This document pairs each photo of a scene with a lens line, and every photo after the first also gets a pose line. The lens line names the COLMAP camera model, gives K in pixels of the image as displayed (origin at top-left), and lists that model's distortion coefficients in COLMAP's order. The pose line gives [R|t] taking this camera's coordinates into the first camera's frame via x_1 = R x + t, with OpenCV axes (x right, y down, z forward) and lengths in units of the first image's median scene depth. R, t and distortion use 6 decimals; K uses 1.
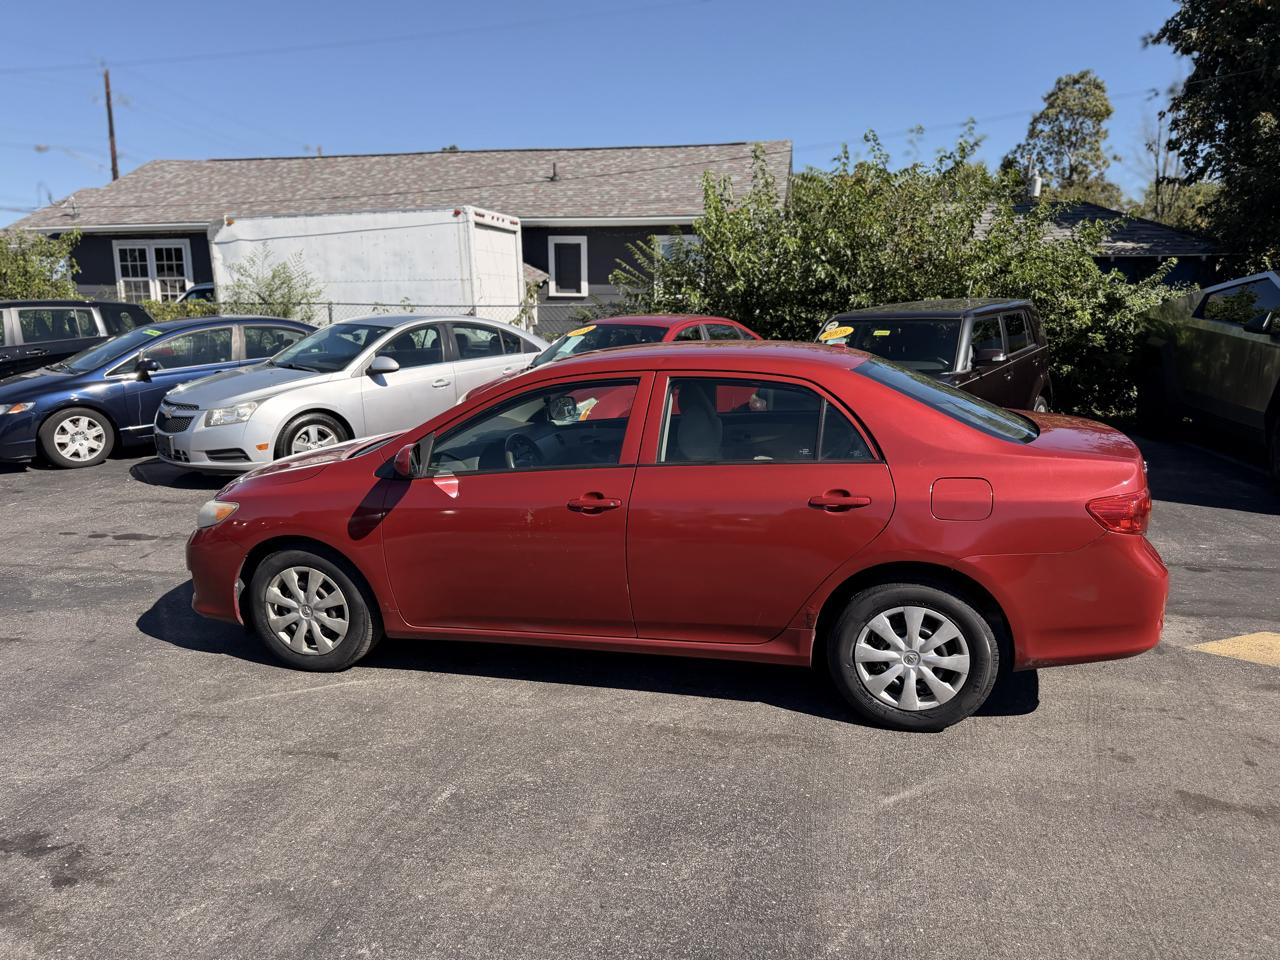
lens RADIAL K [[907.3, 0, 645.4], [0, 907.3, 480.7], [0, 0, 1]] dist [0.020035, -0.027017]
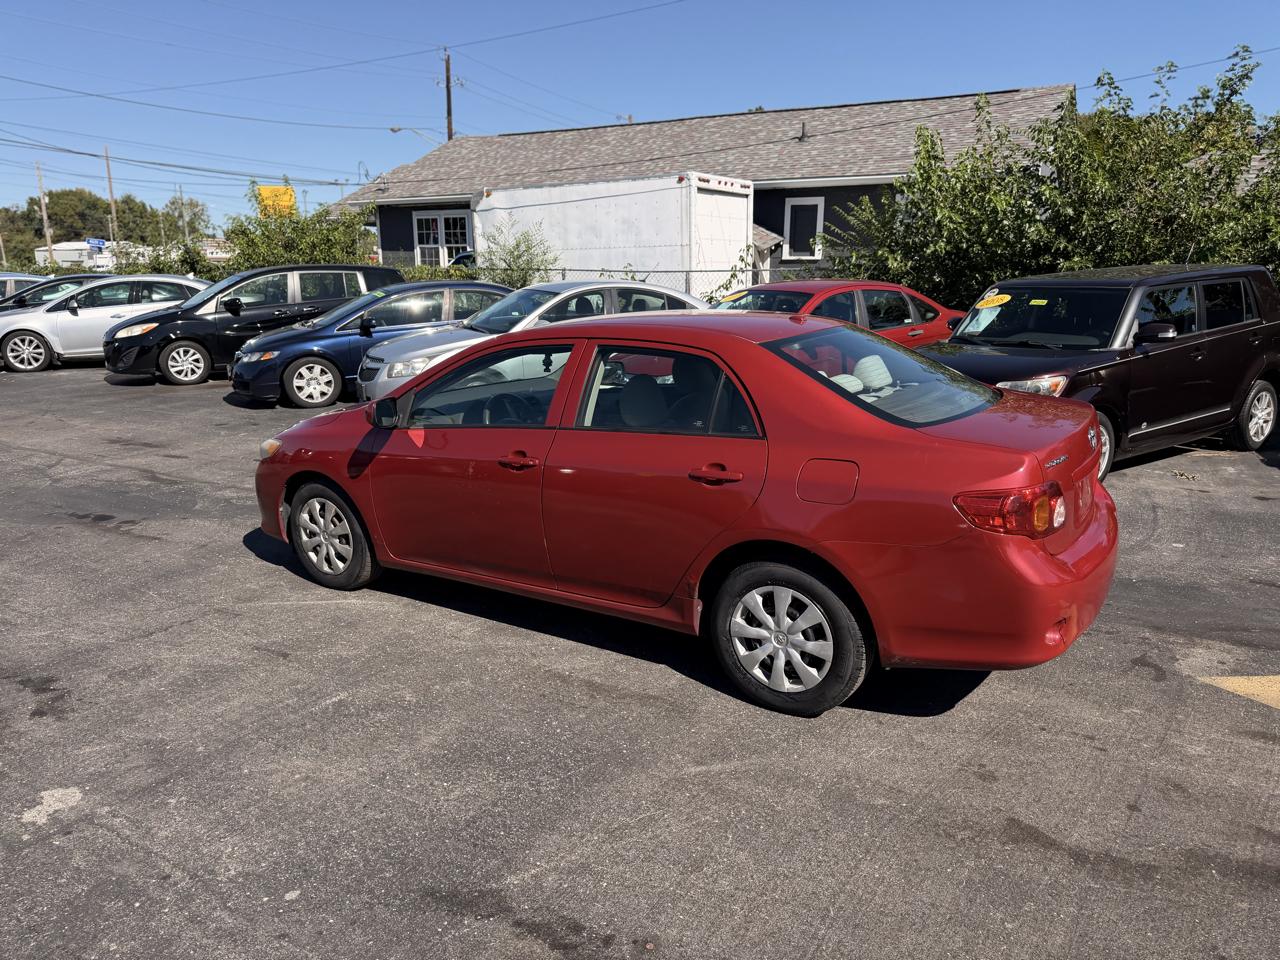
lens RADIAL K [[907.3, 0, 642.5], [0, 907.3, 482.4], [0, 0, 1]] dist [0.020035, -0.027017]
pose [[0.944467, 0.076643, -0.319545, 0.110733], [-0.063419, 0.996652, 0.051601, -0.003701], [0.322430, -0.028470, 0.946165, 0.006882]]
